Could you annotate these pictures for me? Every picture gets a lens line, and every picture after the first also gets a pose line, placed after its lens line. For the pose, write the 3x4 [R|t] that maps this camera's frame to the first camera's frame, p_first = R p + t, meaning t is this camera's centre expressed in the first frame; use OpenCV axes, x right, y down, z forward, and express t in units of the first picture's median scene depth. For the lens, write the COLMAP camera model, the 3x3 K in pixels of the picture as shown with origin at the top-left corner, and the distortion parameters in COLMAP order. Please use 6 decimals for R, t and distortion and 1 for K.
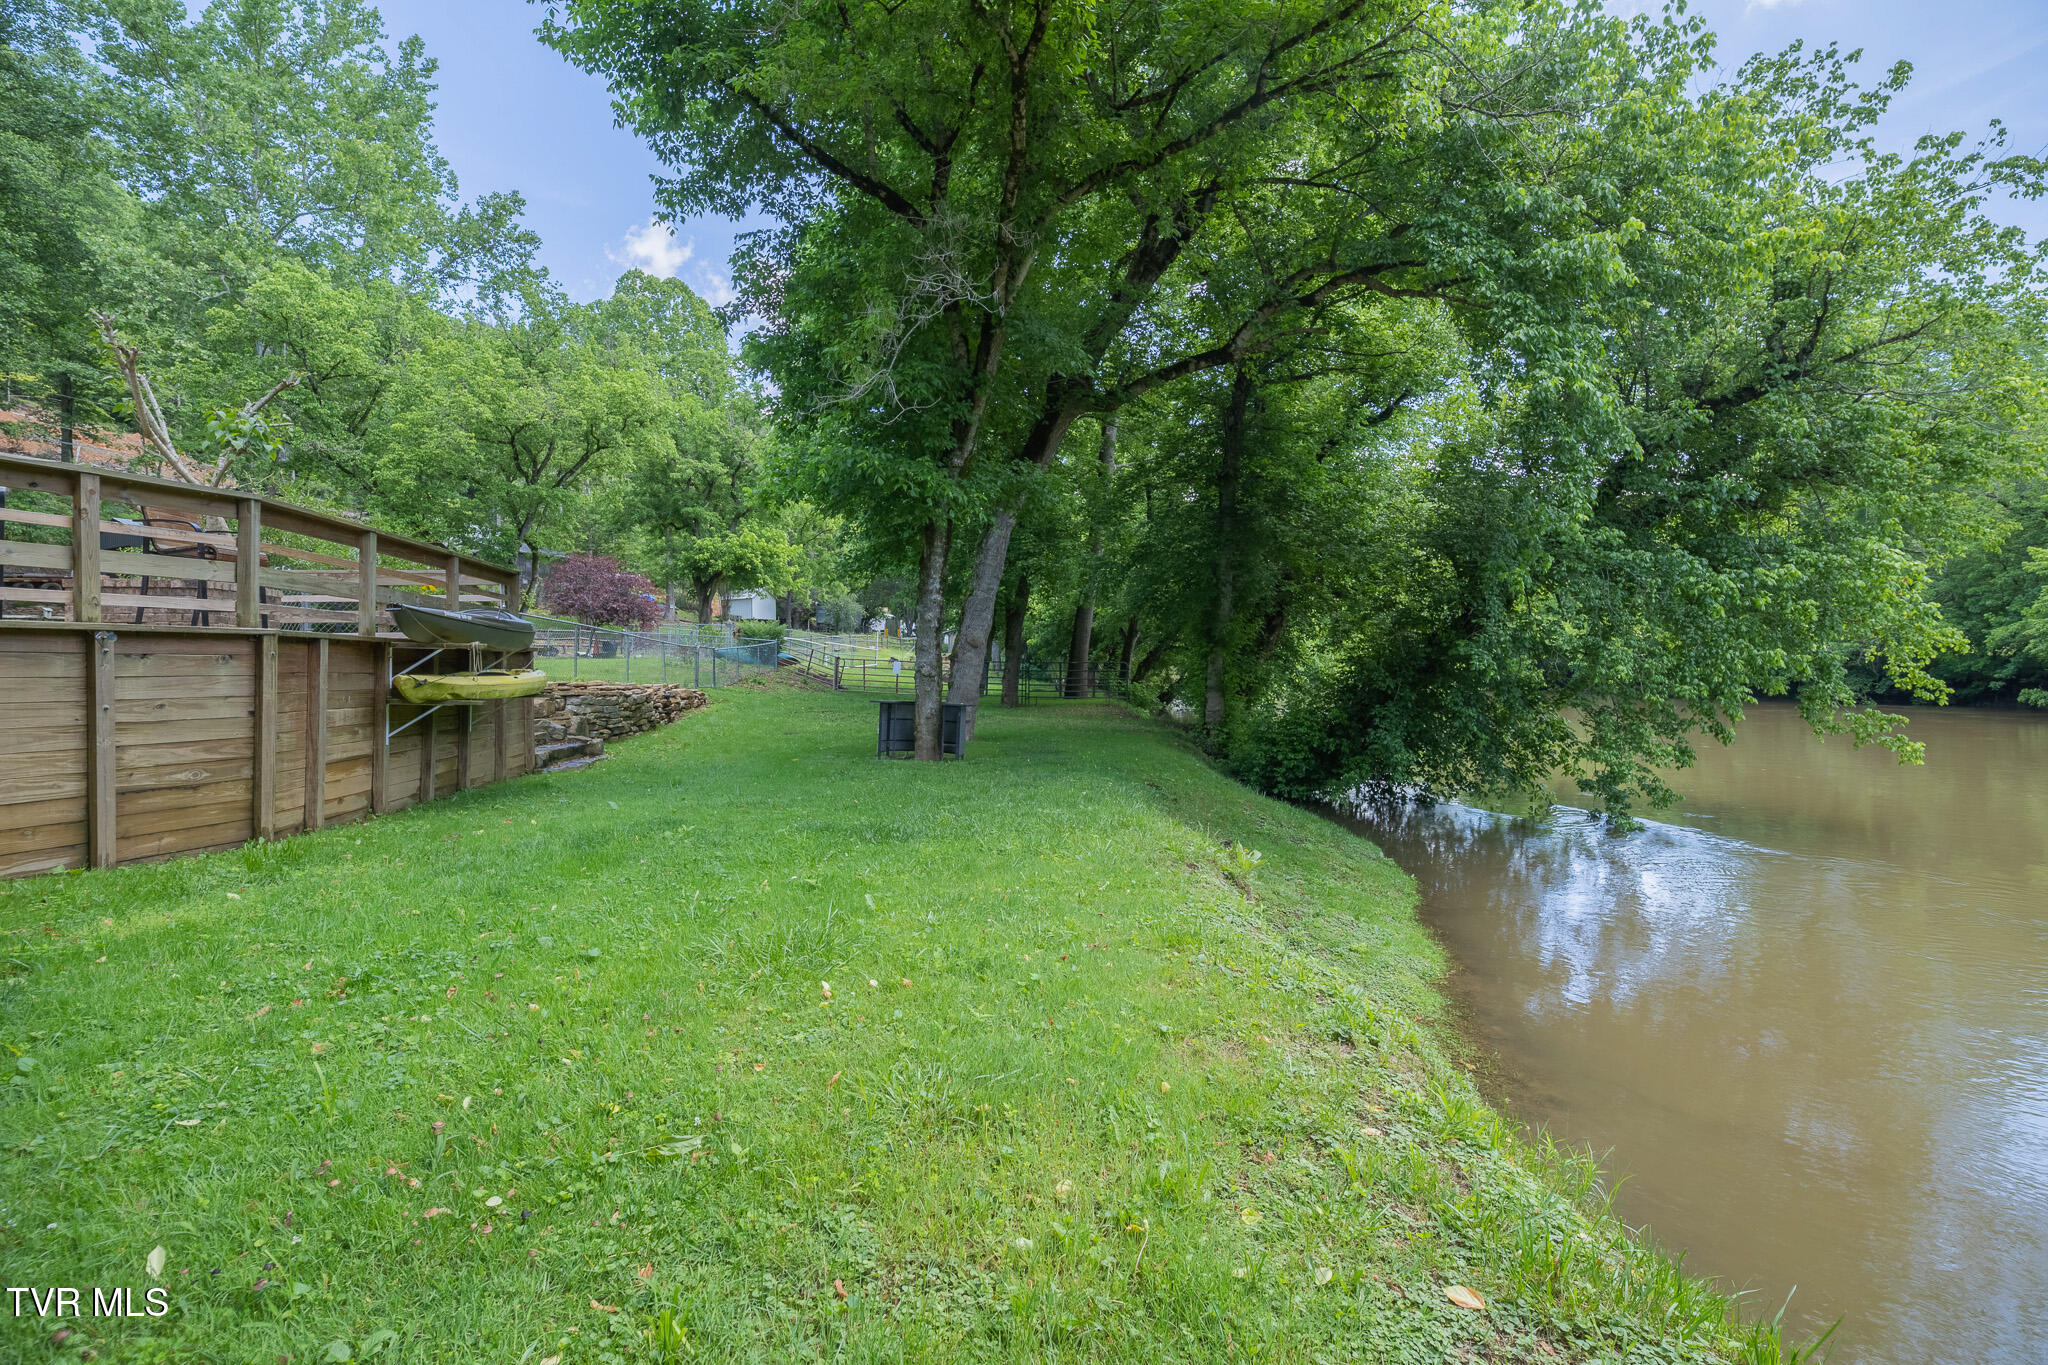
lens RADIAL K [[889.8, 0, 1011.0], [0, 889.8, 674.4], [0, 0, 1]] dist [-0.009476, -0.001118]
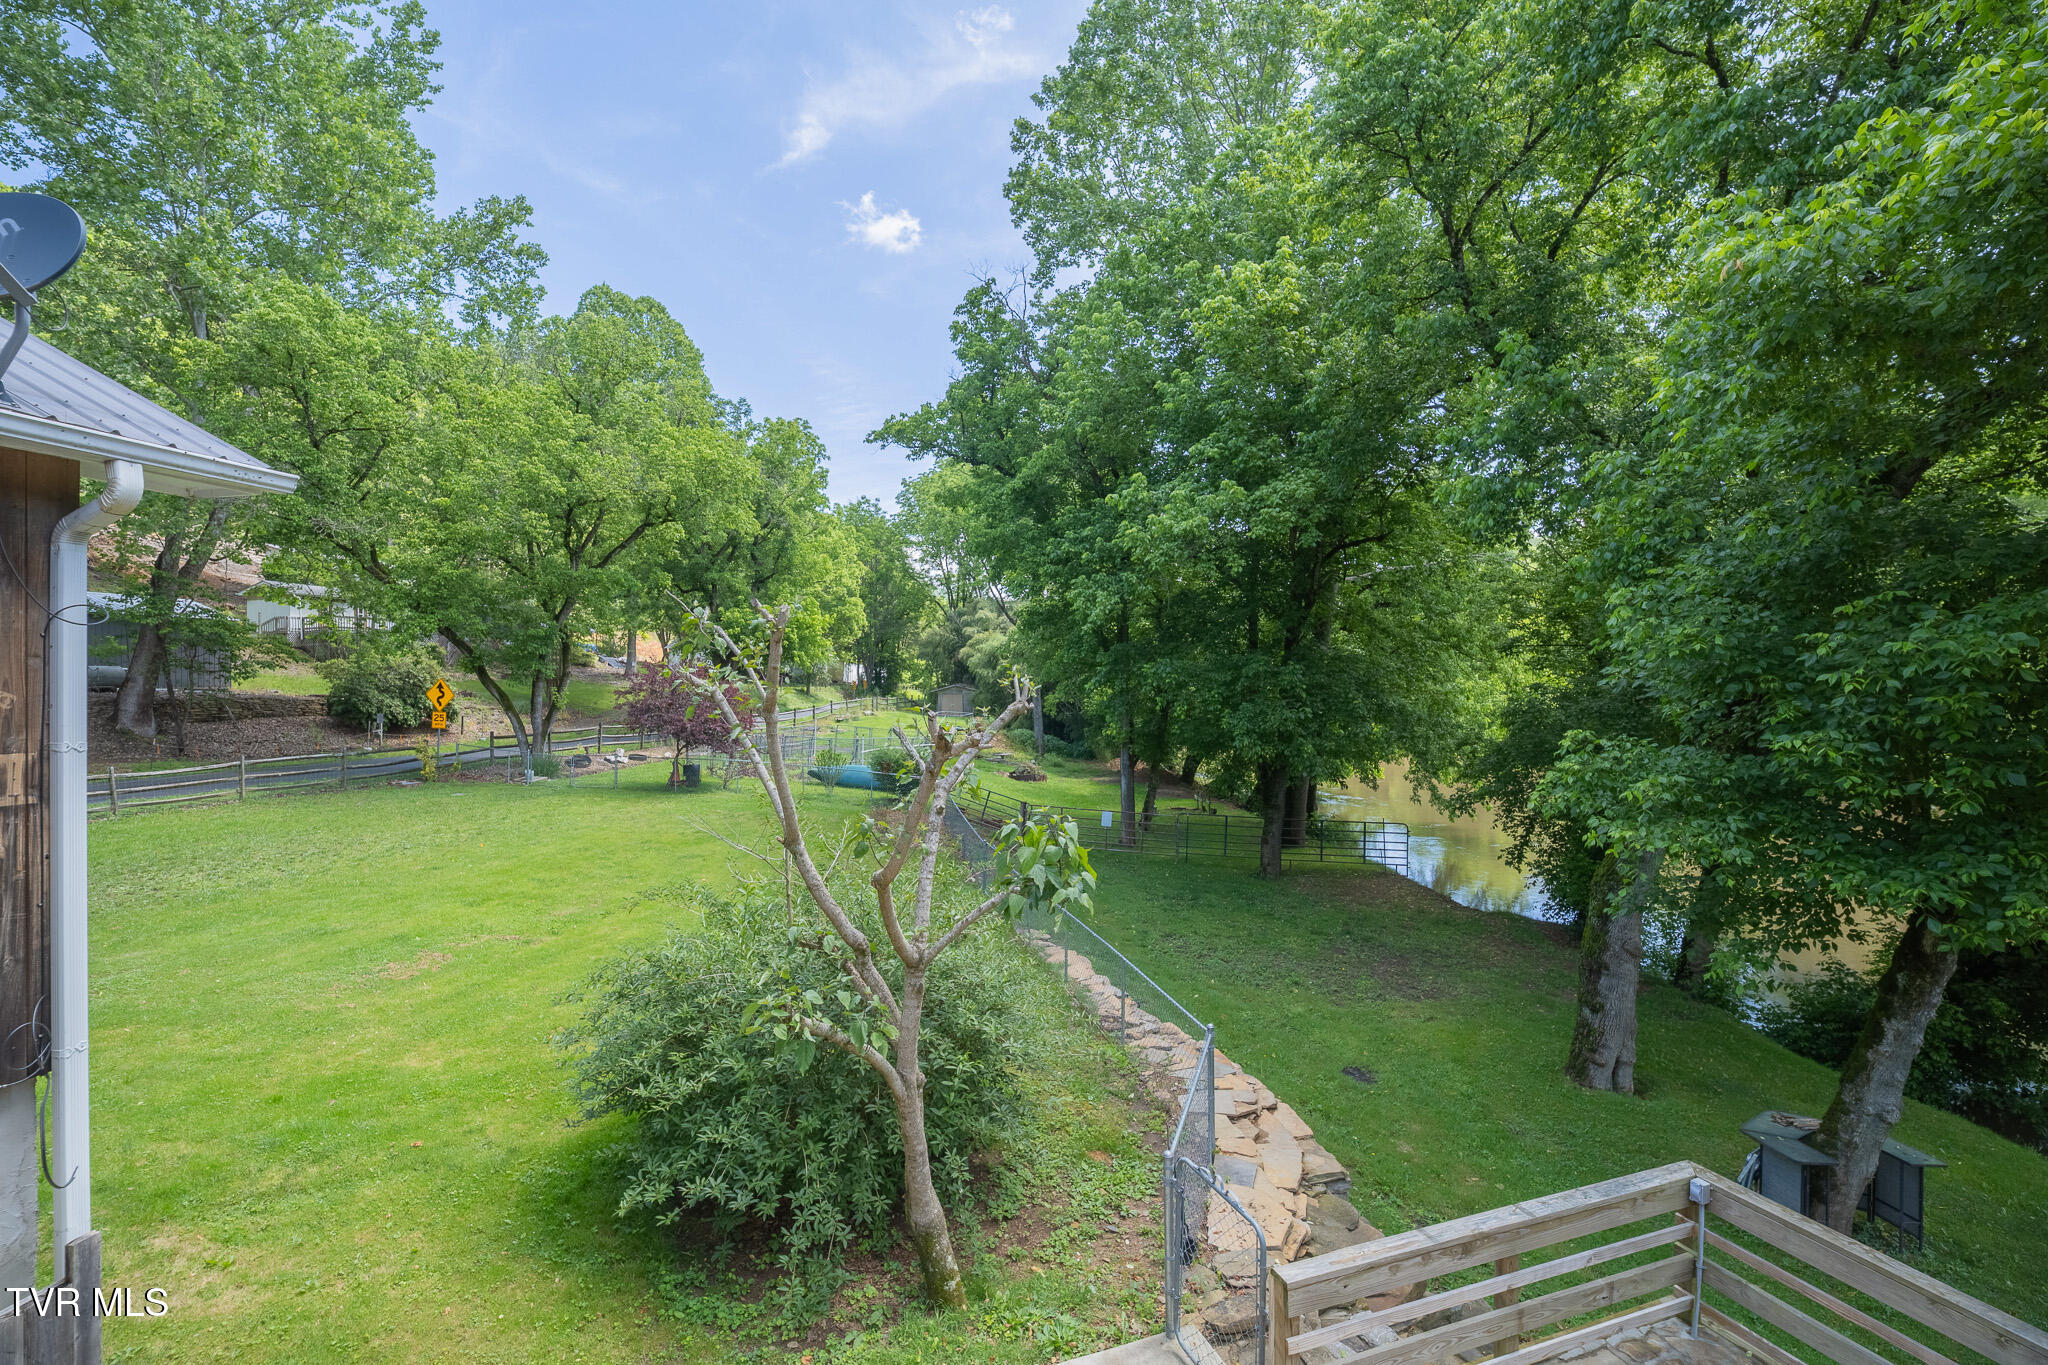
lens RADIAL K [[889.8, 0, 1011.0], [0, 889.8, 674.4], [0, 0, 1]] dist [-0.009476, -0.001118]
pose [[0.990086, 0.006227, 0.140323, -0.216722], [-0.003276, 0.999769, -0.021251, -0.079550], [-0.140423, 0.020581, 0.989878, 0.118015]]
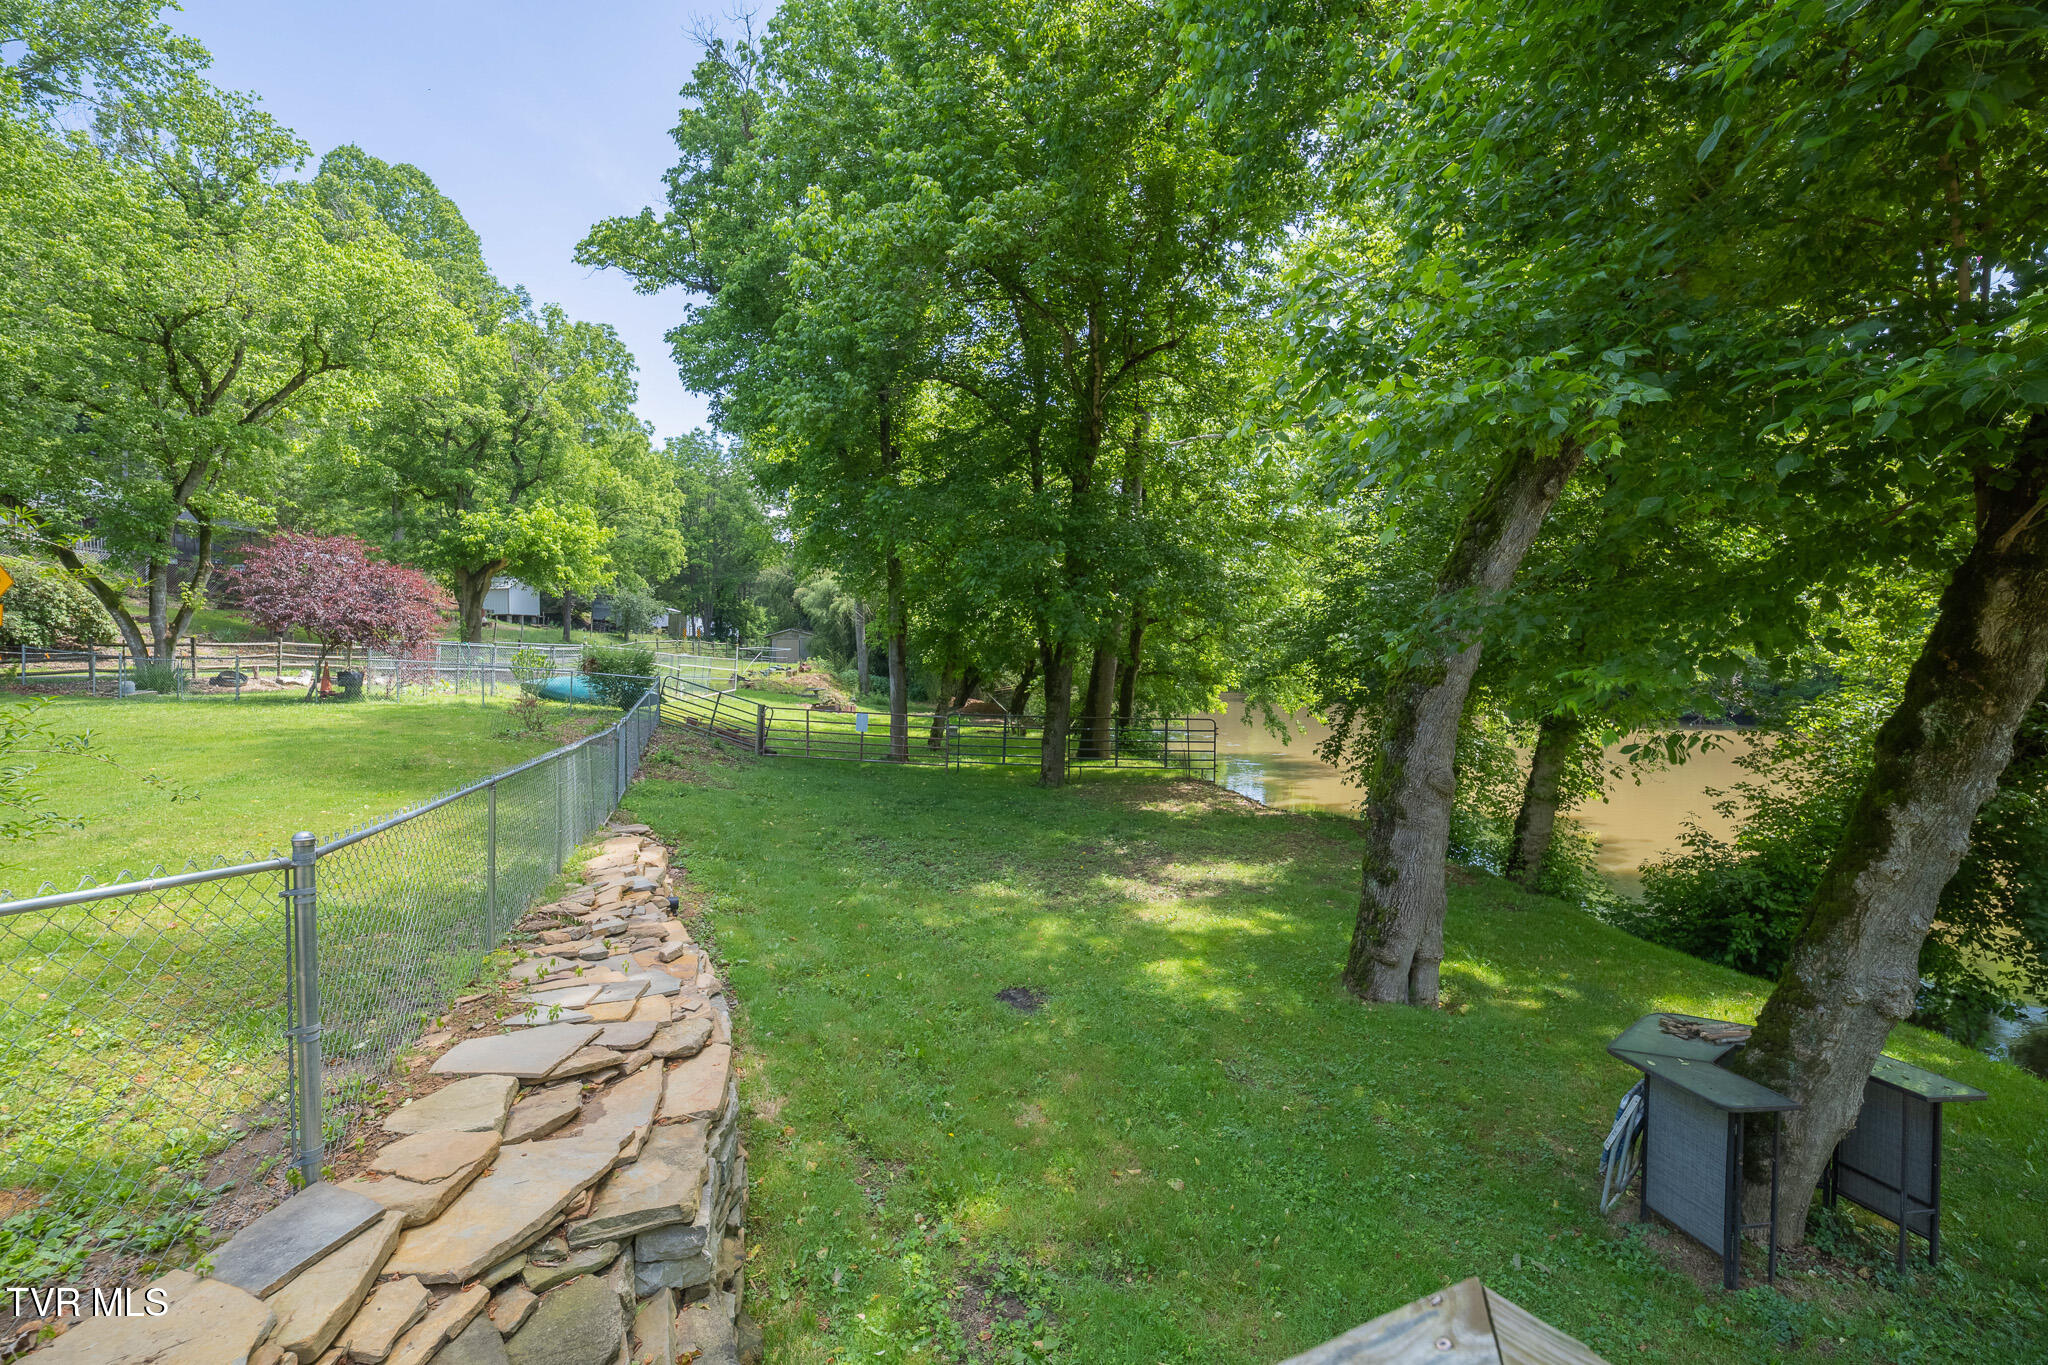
lens RADIAL K [[889.8, 0, 1011.0], [0, 889.8, 674.4], [0, 0, 1]] dist [-0.009476, -0.001118]
pose [[0.964533, -0.000589, 0.263962, -0.127327], [-0.001300, 0.999975, 0.006981, -0.030209], [-0.263959, -0.007077, 0.964508, 0.205638]]
